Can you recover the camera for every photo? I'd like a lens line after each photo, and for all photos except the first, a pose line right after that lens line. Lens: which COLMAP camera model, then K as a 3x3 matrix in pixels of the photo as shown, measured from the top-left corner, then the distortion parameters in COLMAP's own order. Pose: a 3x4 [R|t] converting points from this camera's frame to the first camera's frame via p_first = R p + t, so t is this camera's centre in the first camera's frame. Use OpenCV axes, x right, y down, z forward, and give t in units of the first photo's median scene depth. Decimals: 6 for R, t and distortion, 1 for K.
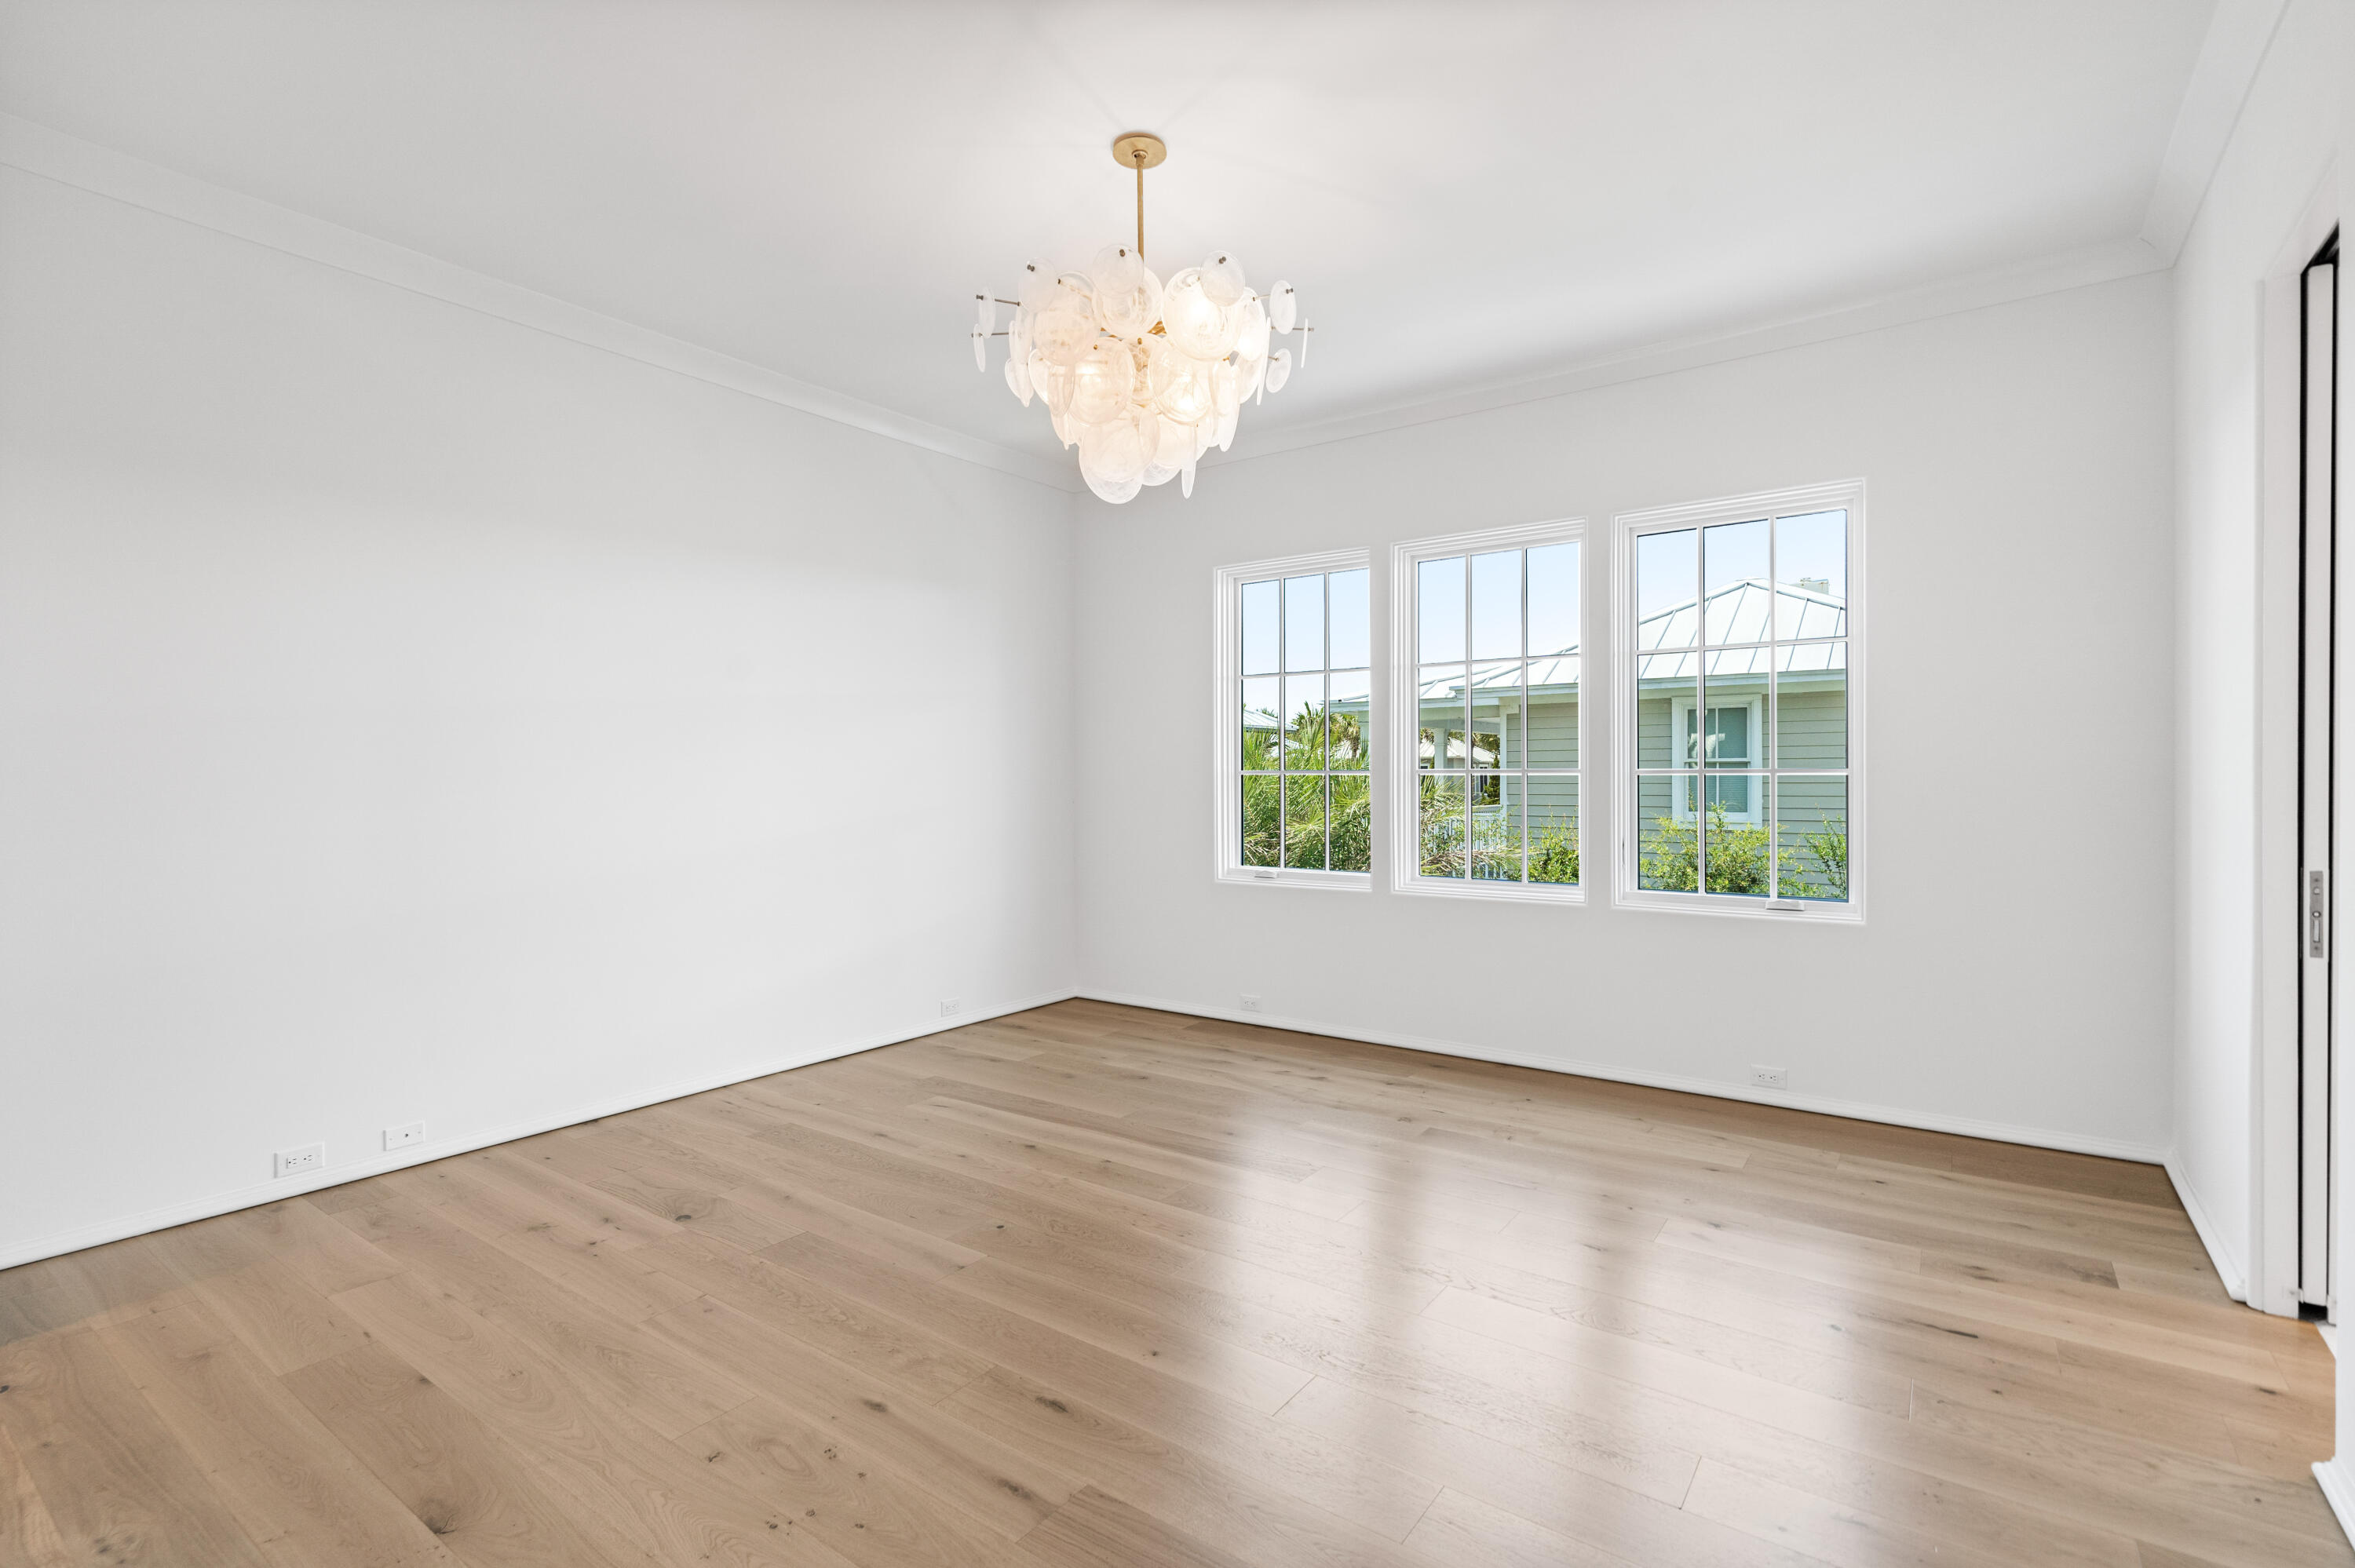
lens RADIAL K [[1099.2, 0, 1177.5], [0, 1099.2, 784.0], [0, 0, 1]] dist [0.000804, 0.000045]
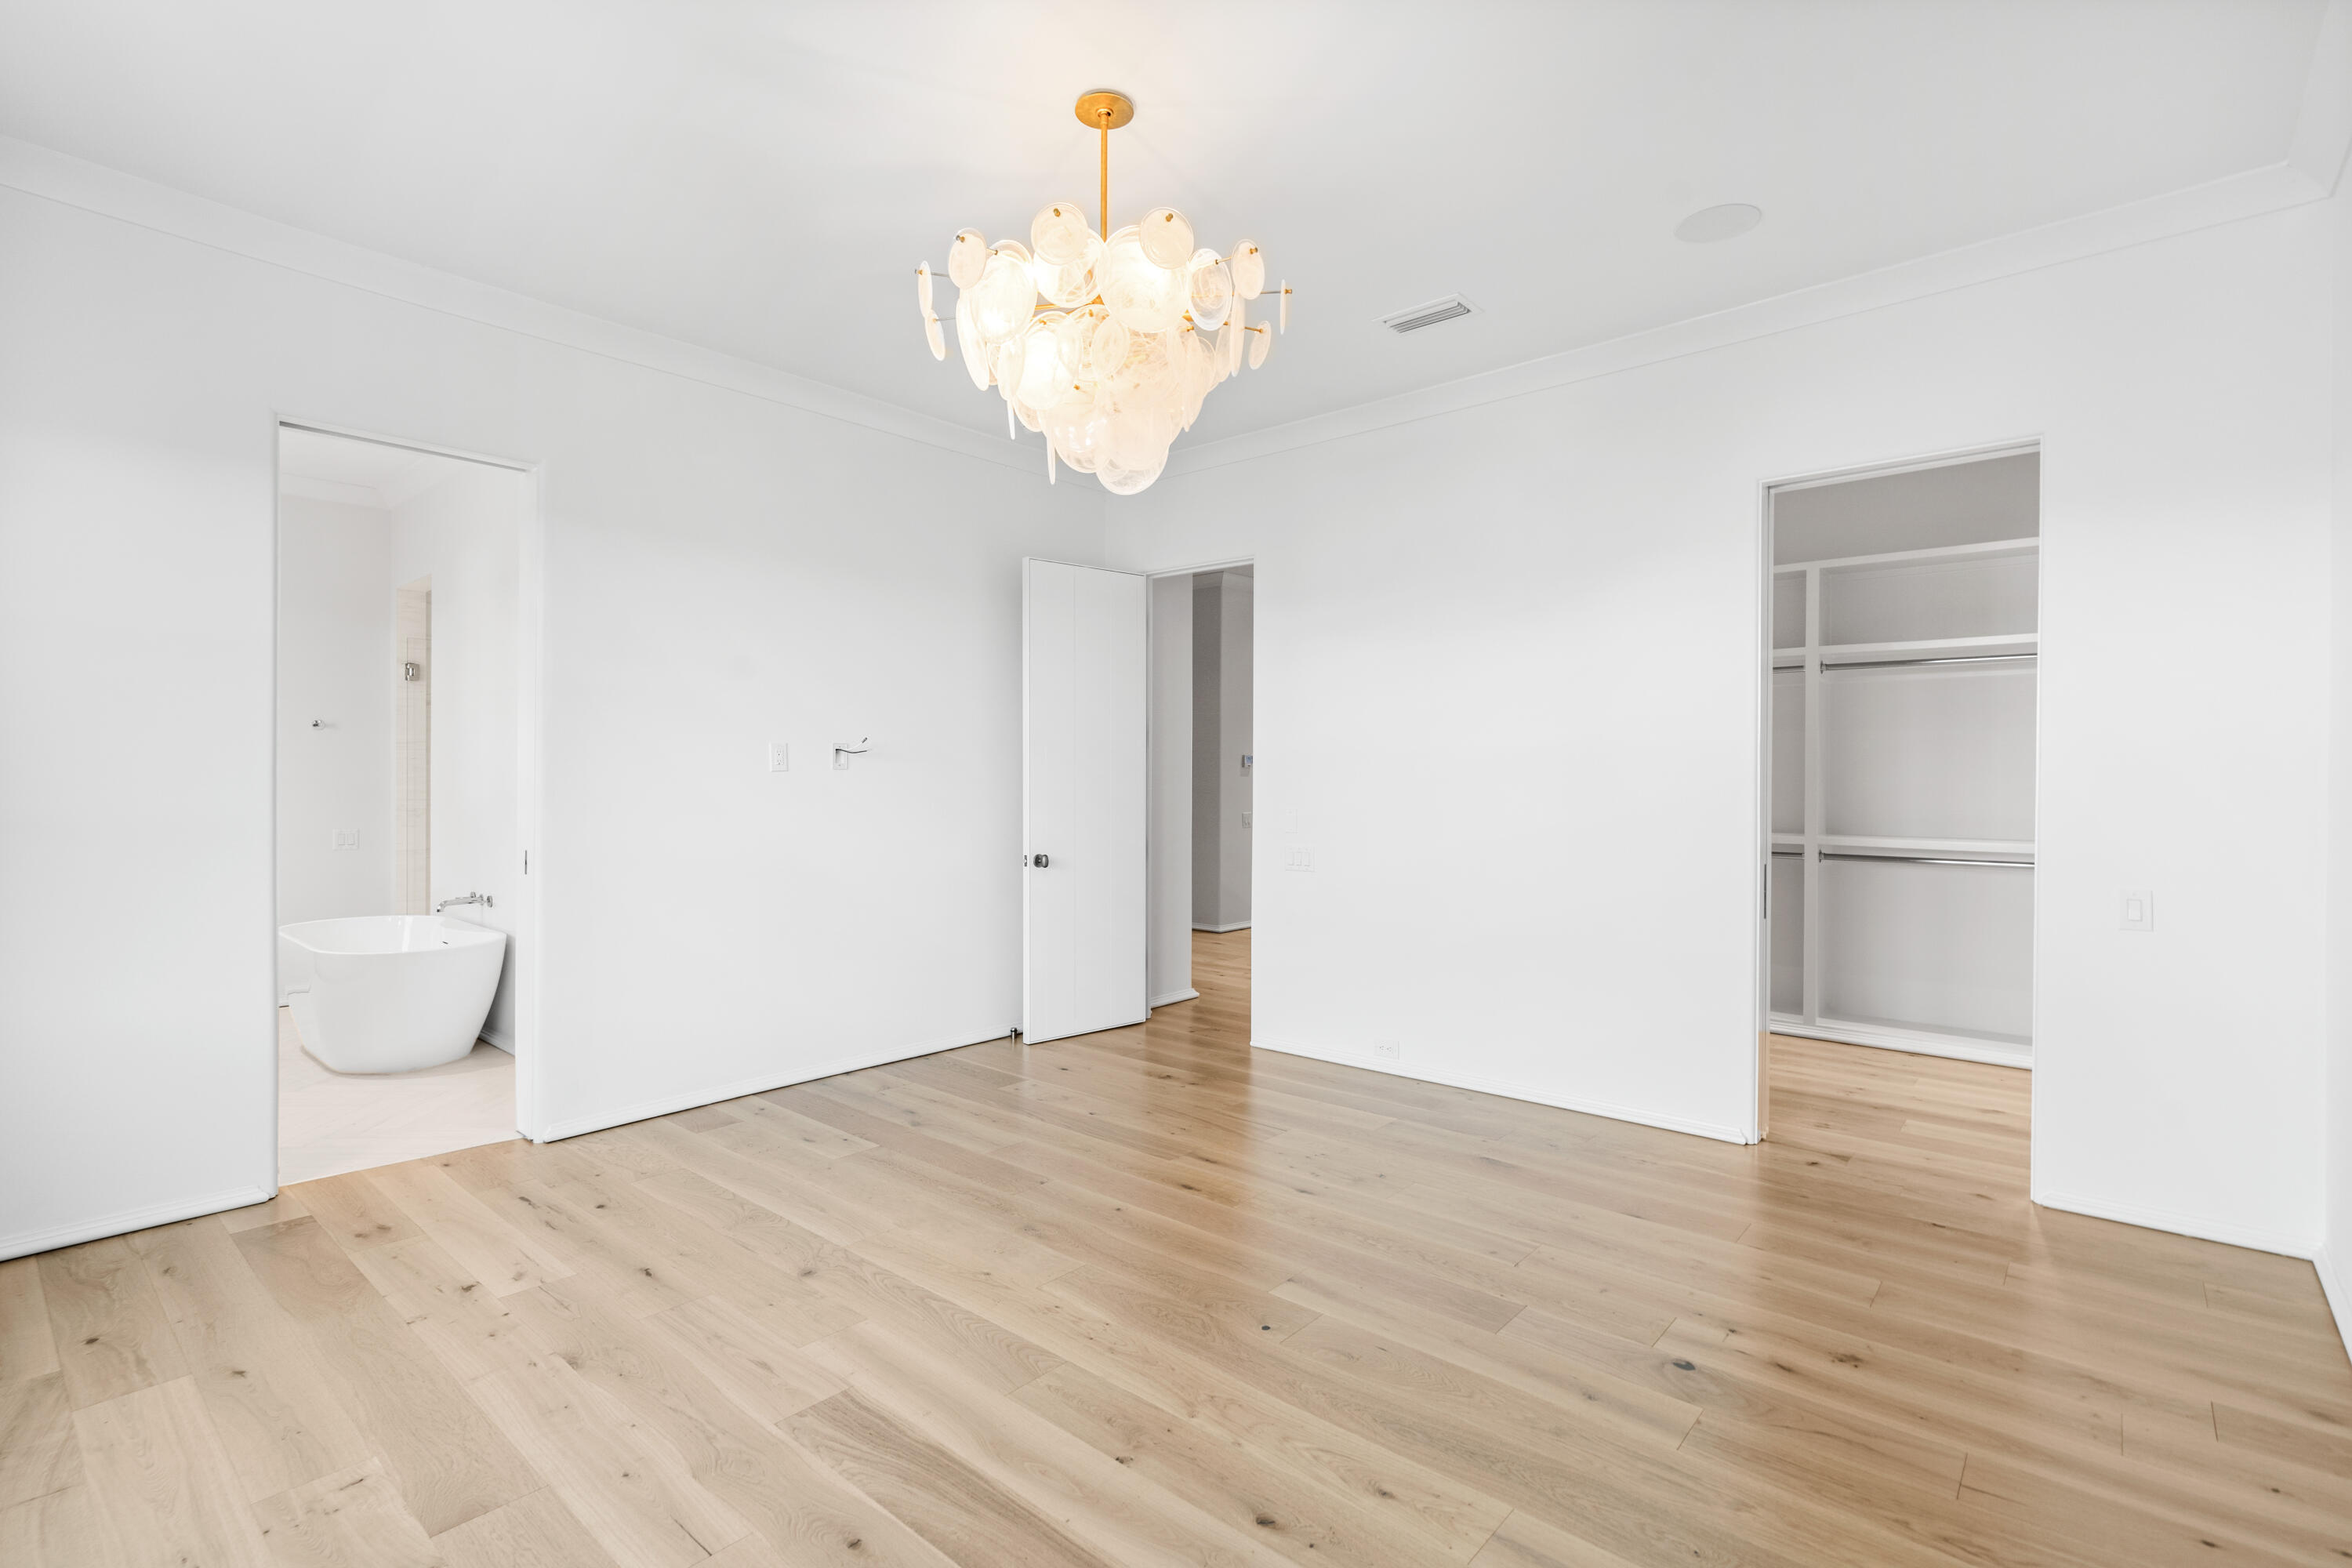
lens RADIAL K [[1097.9, 0, 1176.0], [0, 1097.9, 784.0], [0, 0, 1]] dist [0.000804, 0.000045]
pose [[-0.995888, 0.000837, 0.090591, -0.177080], [0.001852, 0.999936, 0.011123, -0.022032], [-0.090576, 0.011245, -0.995826, 1.921944]]
